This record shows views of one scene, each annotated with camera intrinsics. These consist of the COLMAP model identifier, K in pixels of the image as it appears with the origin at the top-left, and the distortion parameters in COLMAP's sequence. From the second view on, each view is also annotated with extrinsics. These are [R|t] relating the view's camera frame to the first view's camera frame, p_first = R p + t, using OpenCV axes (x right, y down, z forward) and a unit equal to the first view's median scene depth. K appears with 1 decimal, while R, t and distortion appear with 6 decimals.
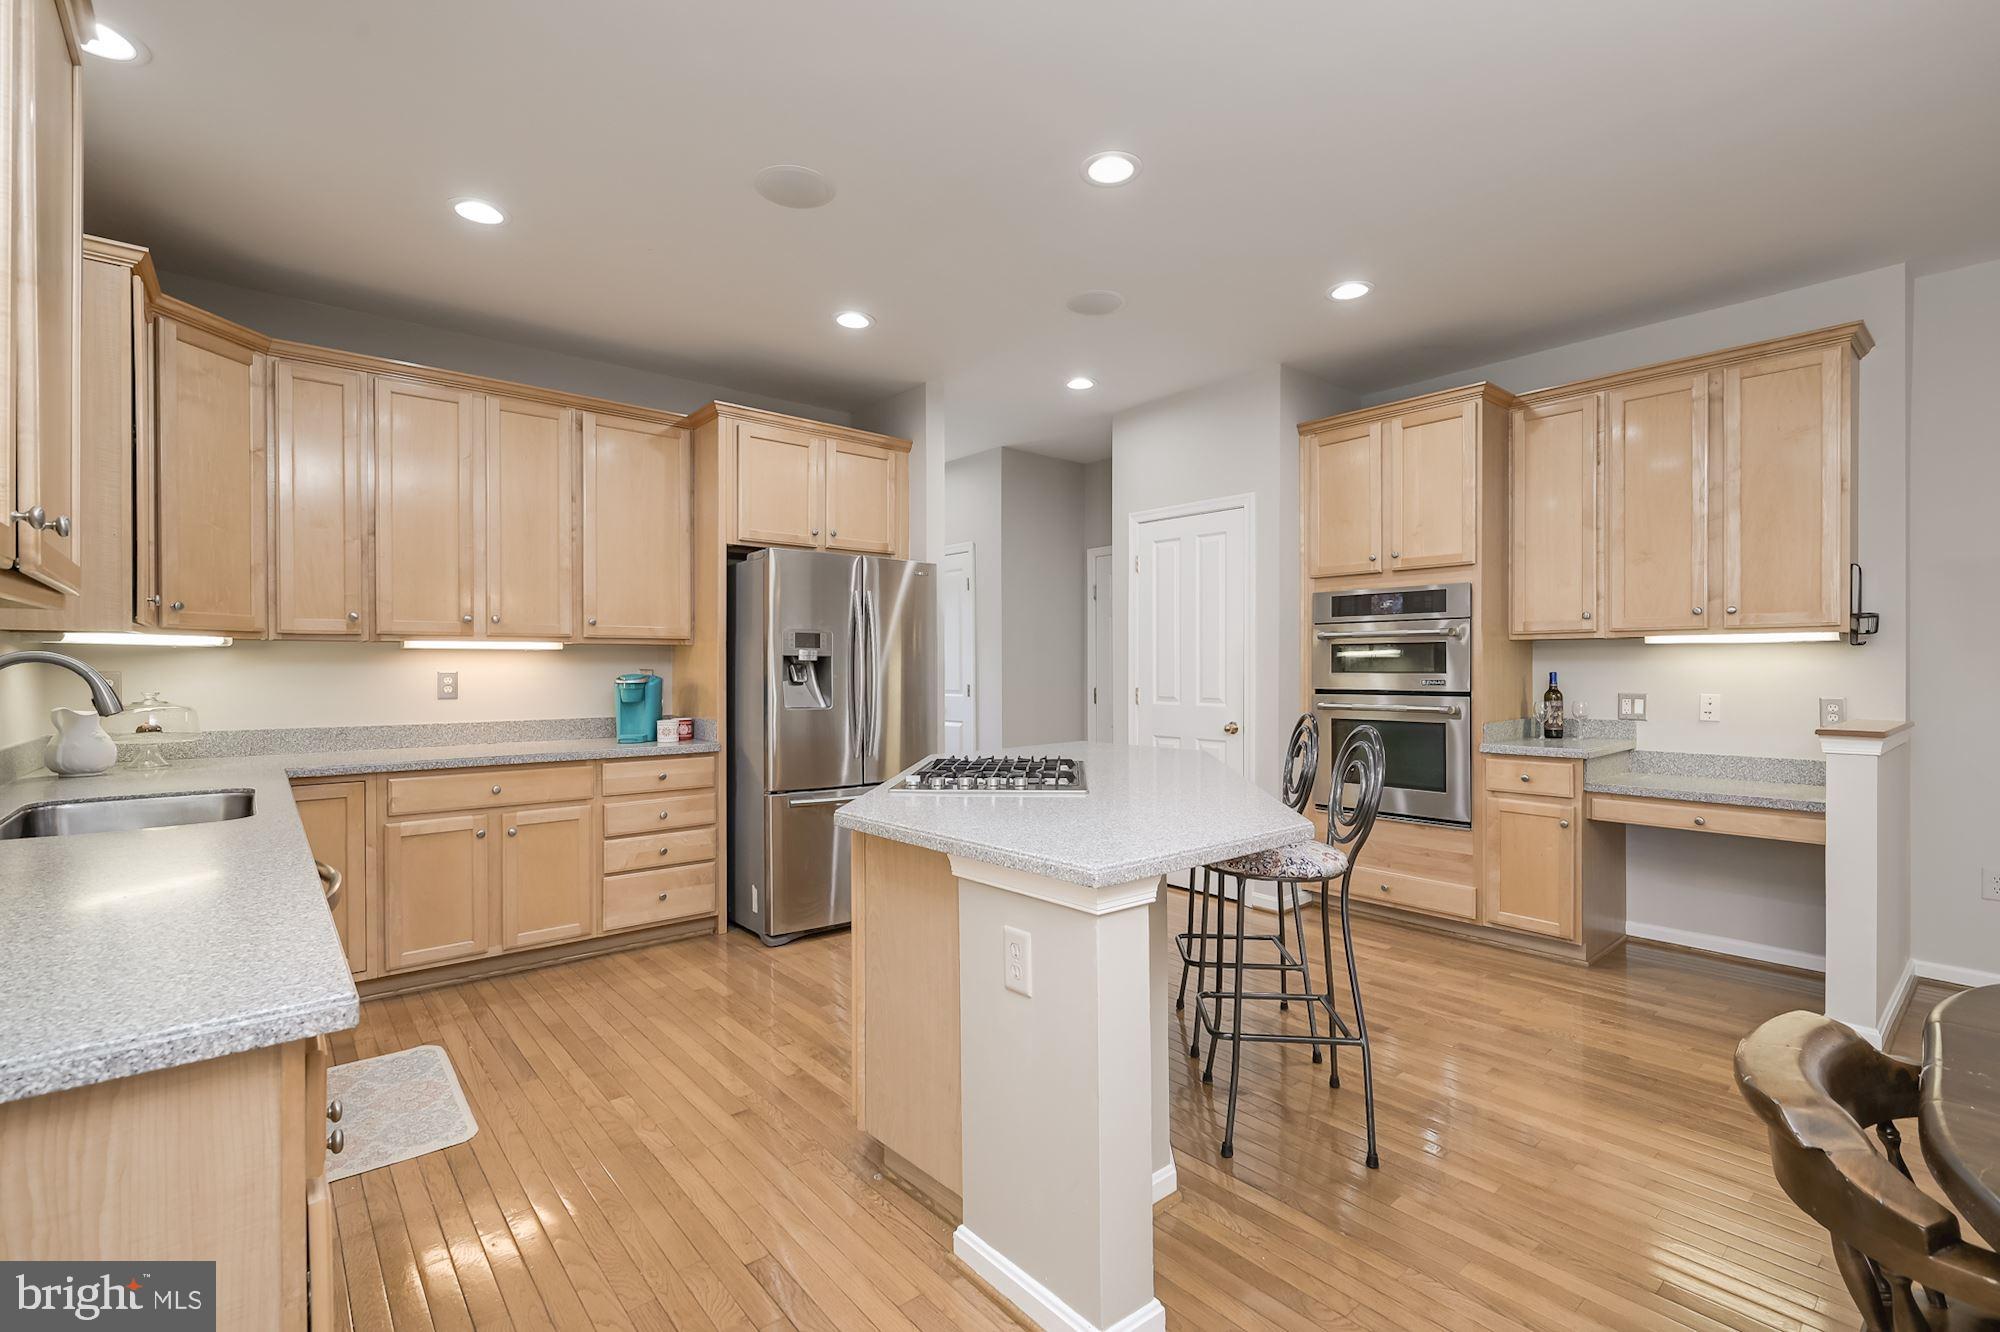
lens RADIAL K [[885.9, 0, 995.3], [0, 885.9, 670.3], [0, 0, 1]] dist [0.001408, 0.000055]
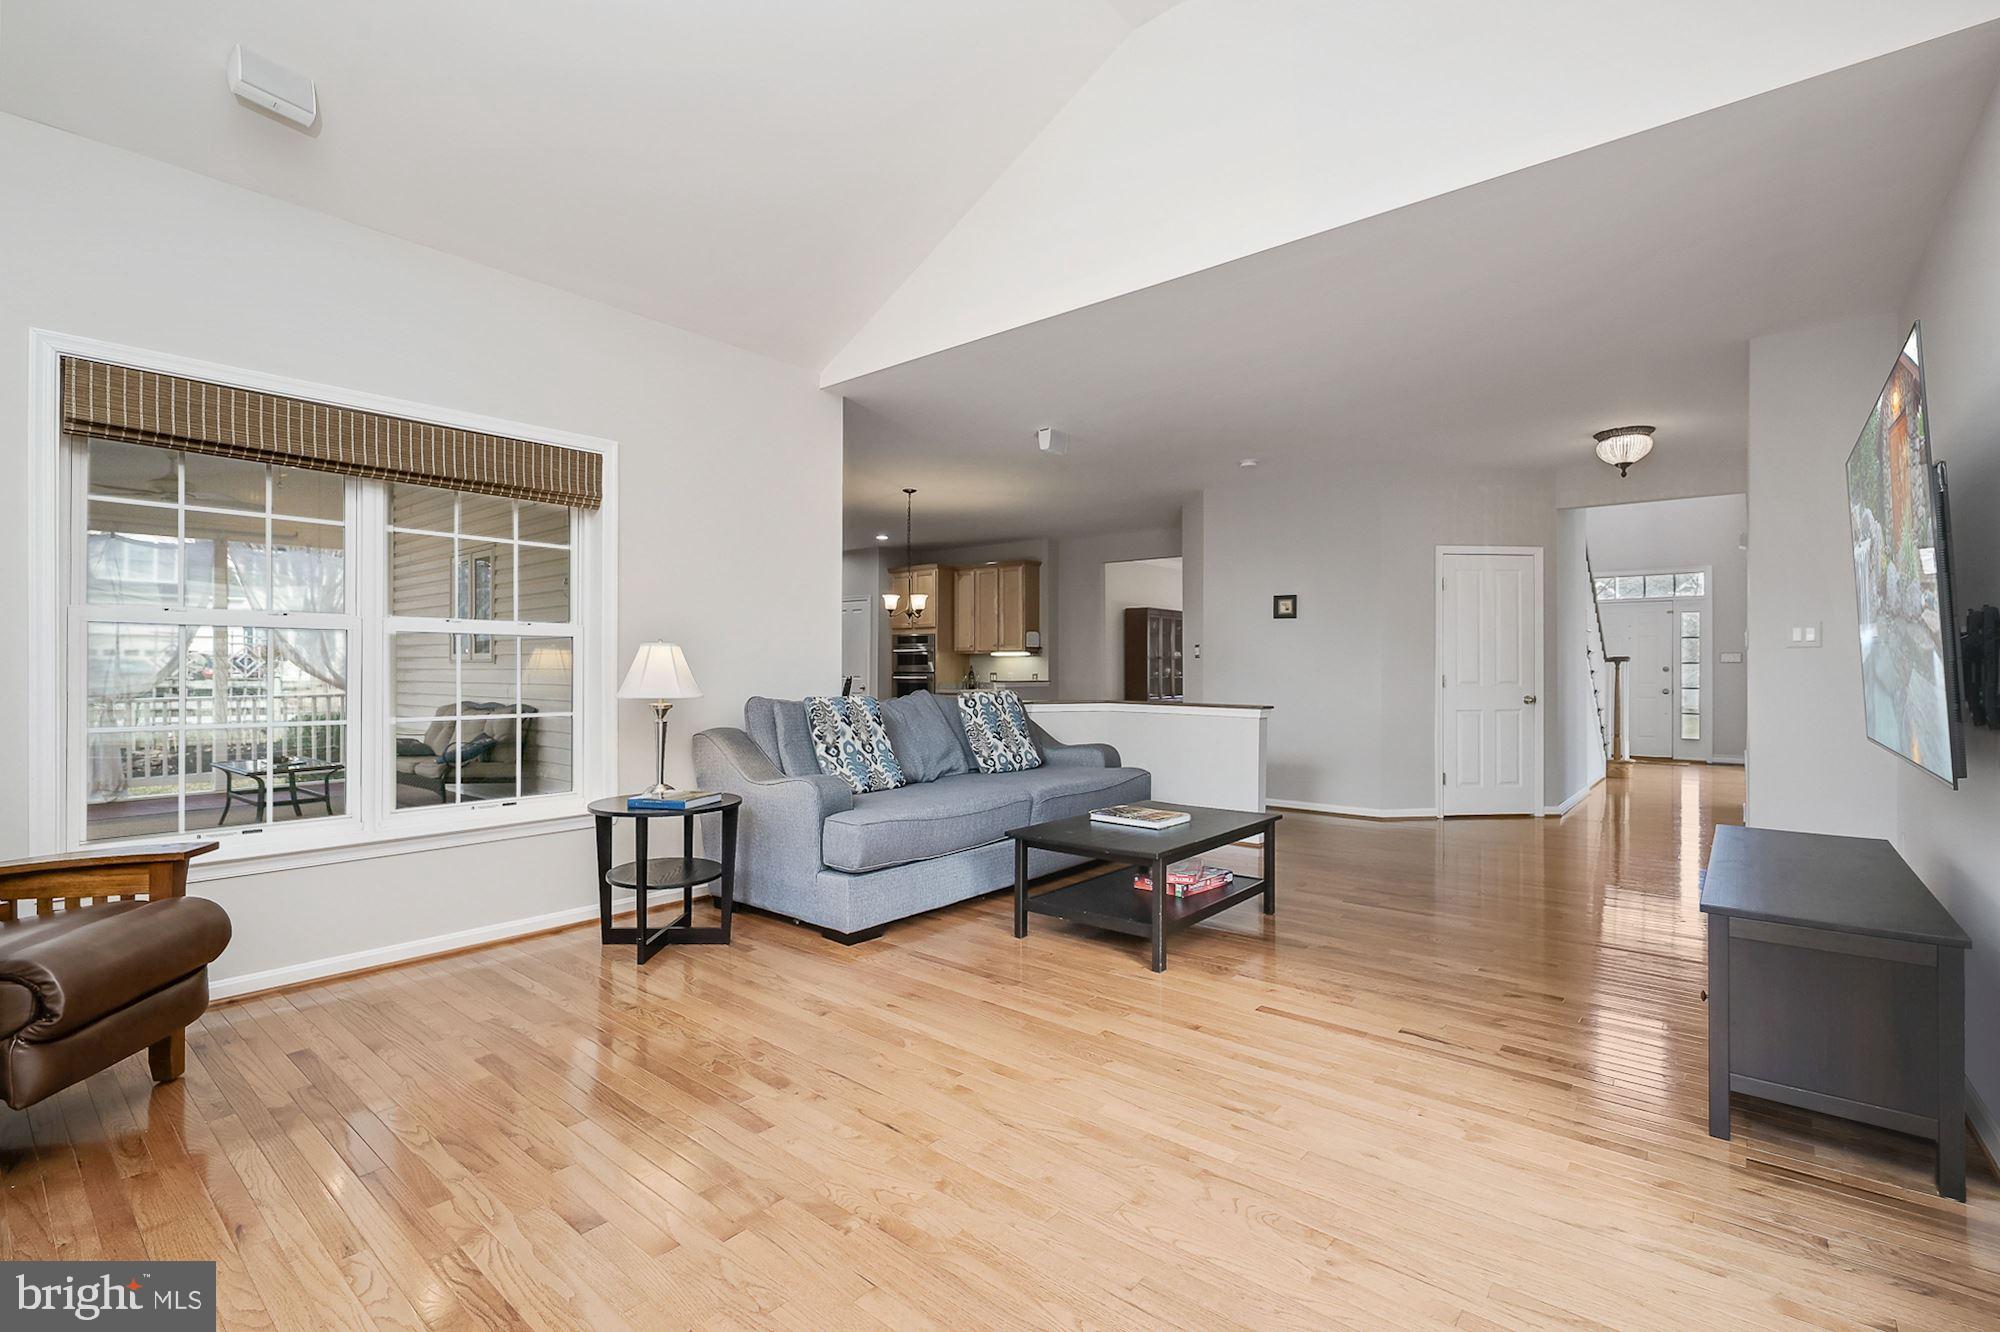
lens RADIAL K [[885.9, 0, 1001.1], [0, 885.9, 666.9], [0, 0, 1]] dist [0.001408, 0.000055]
pose [[0.985673, 0.002331, 0.168652, 0.263678], [-0.001250, 0.999978, -0.006512, 0.026234], [-0.168664, 0.006208, 0.985654, -1.800790]]
